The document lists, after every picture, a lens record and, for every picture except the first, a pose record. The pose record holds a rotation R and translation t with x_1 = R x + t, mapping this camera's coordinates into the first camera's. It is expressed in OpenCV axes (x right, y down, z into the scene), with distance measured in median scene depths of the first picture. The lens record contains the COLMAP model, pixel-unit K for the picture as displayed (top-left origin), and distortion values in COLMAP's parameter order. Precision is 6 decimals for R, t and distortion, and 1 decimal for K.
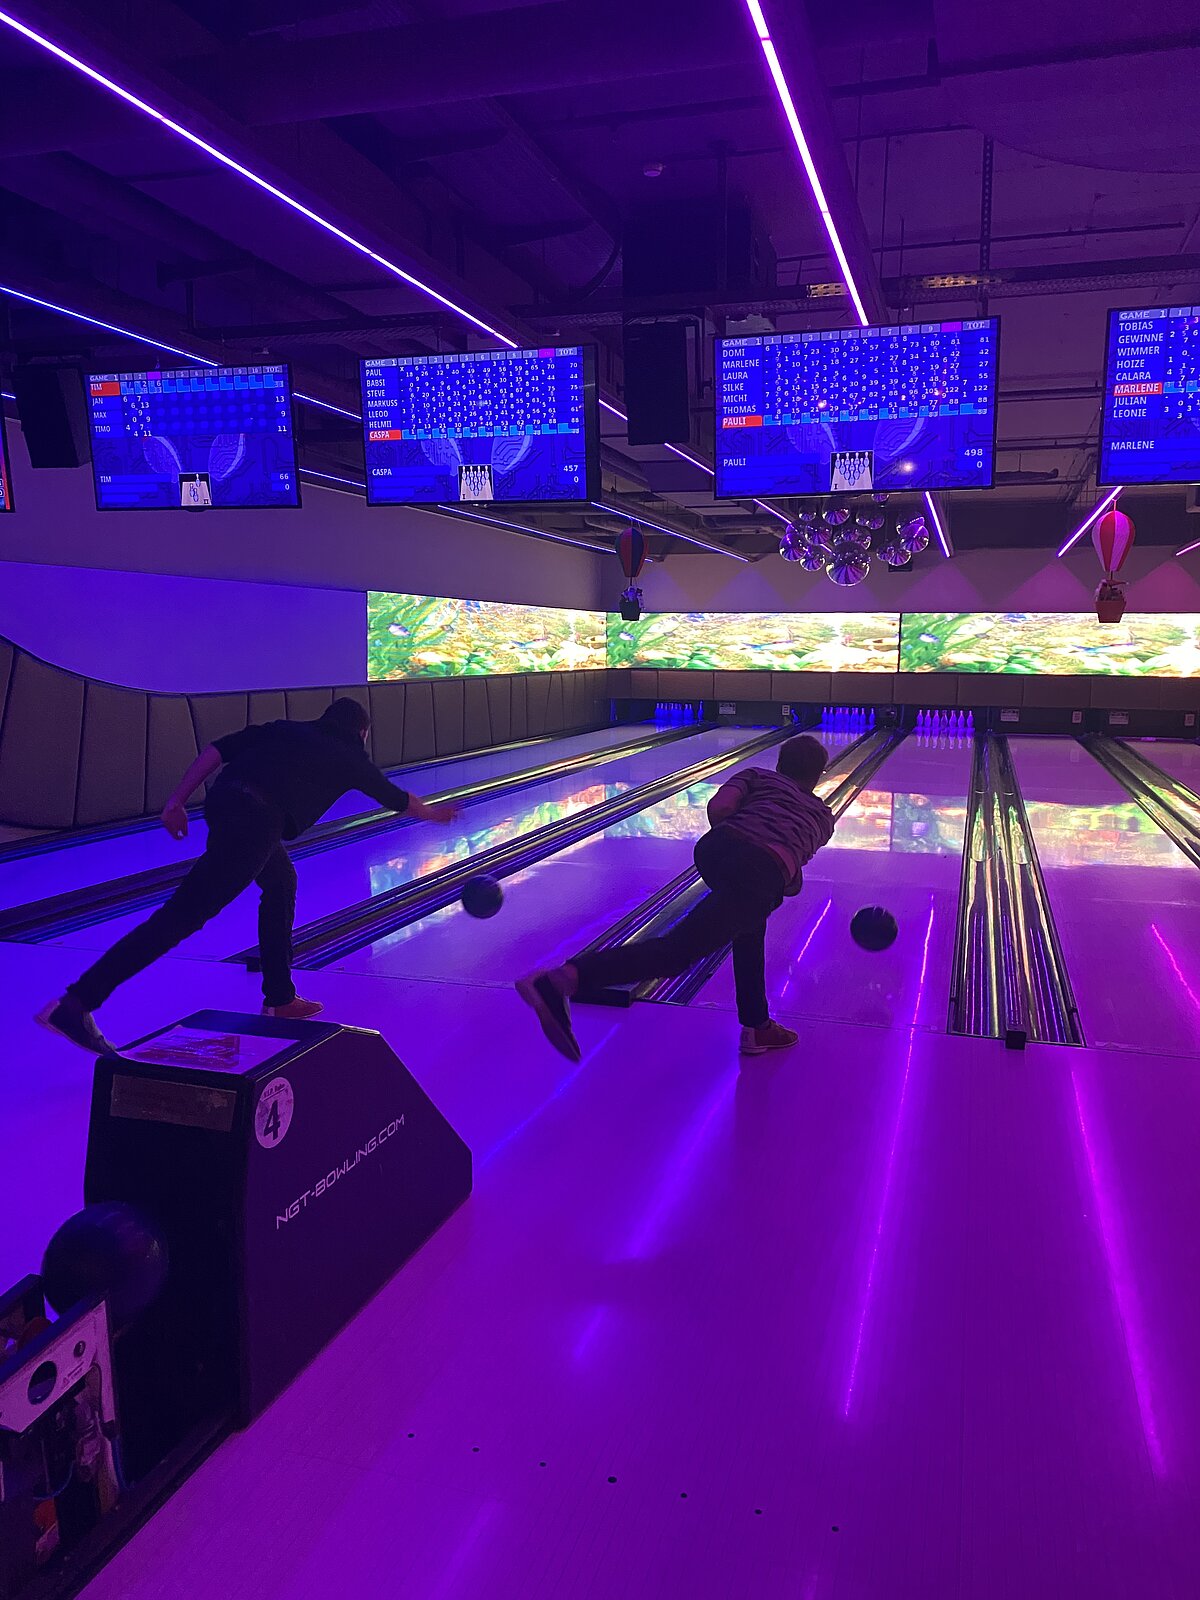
lens RADIAL K [[1217.9, 0, 600.0], [0, 1217.9, 800.0], [0, 0, 1]] dist [0.003409, 0.003563]
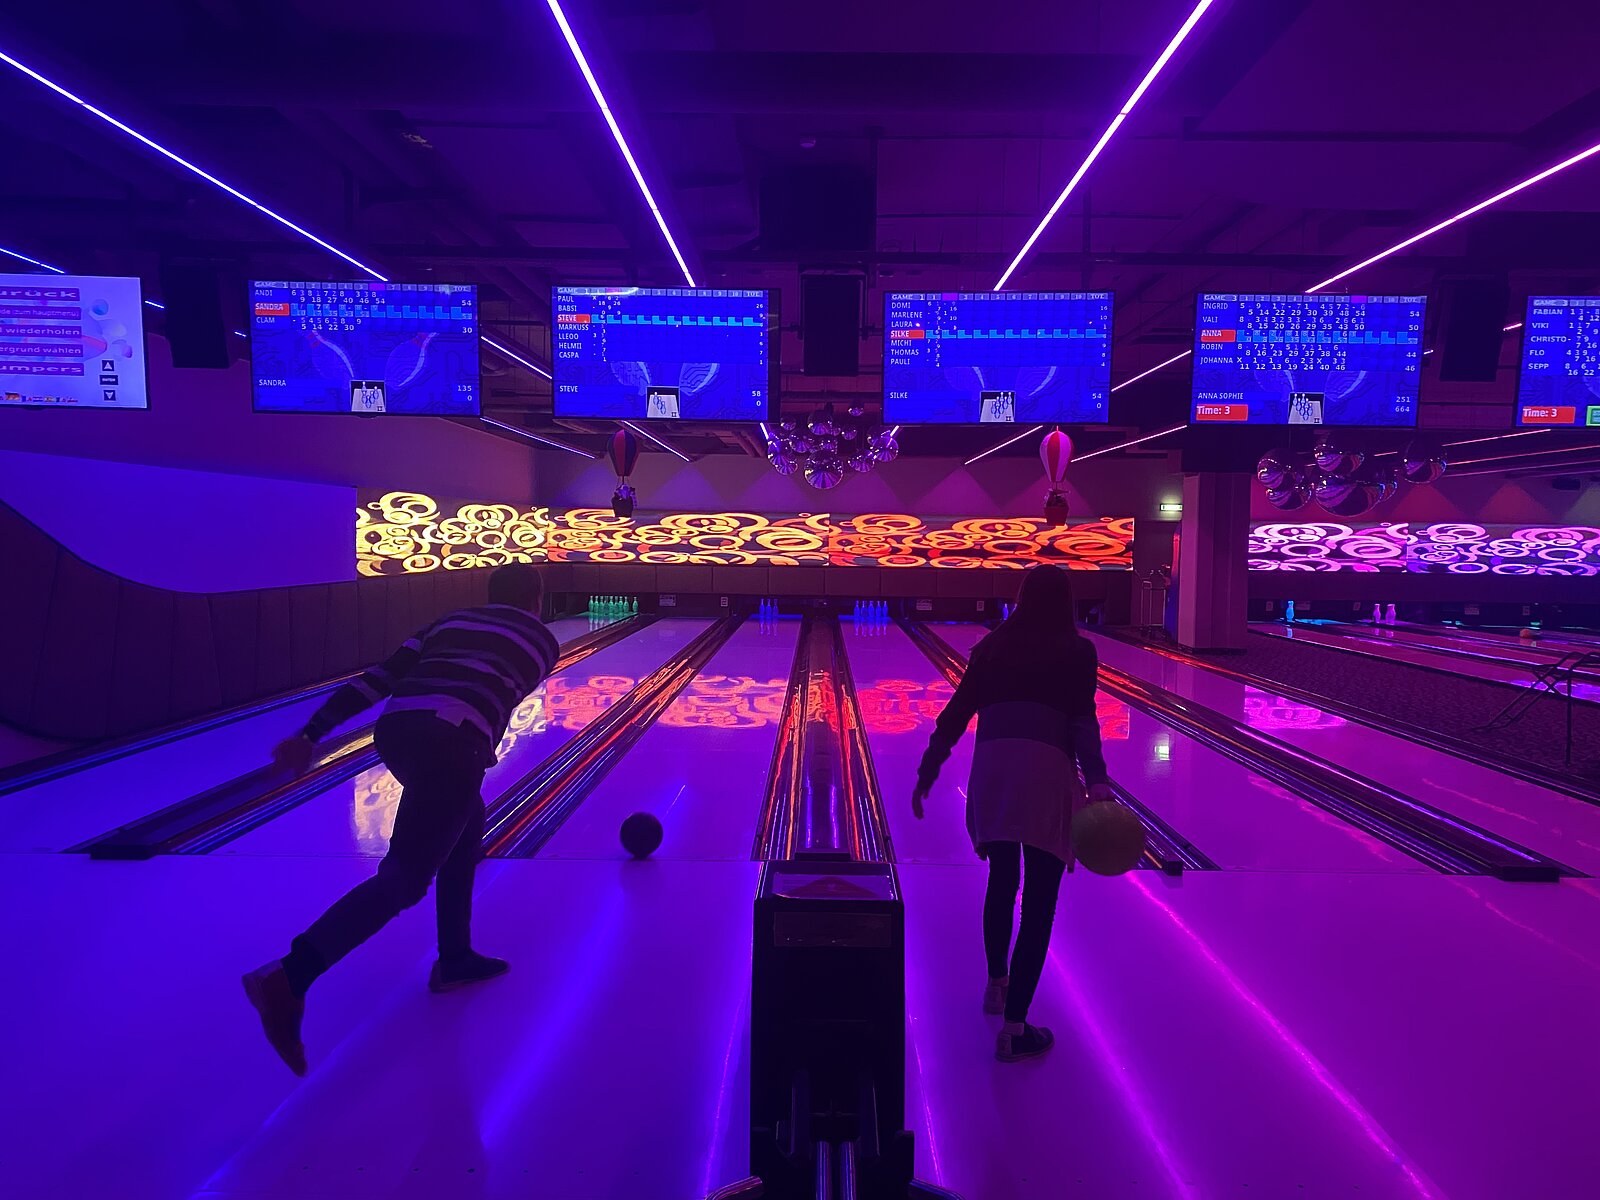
lens RADIAL K [[1214.9, 0, 800.0], [0, 1214.9, 600.0], [0, 0, 1]] dist [0.050237, -0.088815]
pose [[0.958022, -0.011192, 0.286476, -0.299031], [0.032830, 0.996947, -0.070843, 0.001911], [-0.284809, 0.077274, 0.955465, -0.081211]]
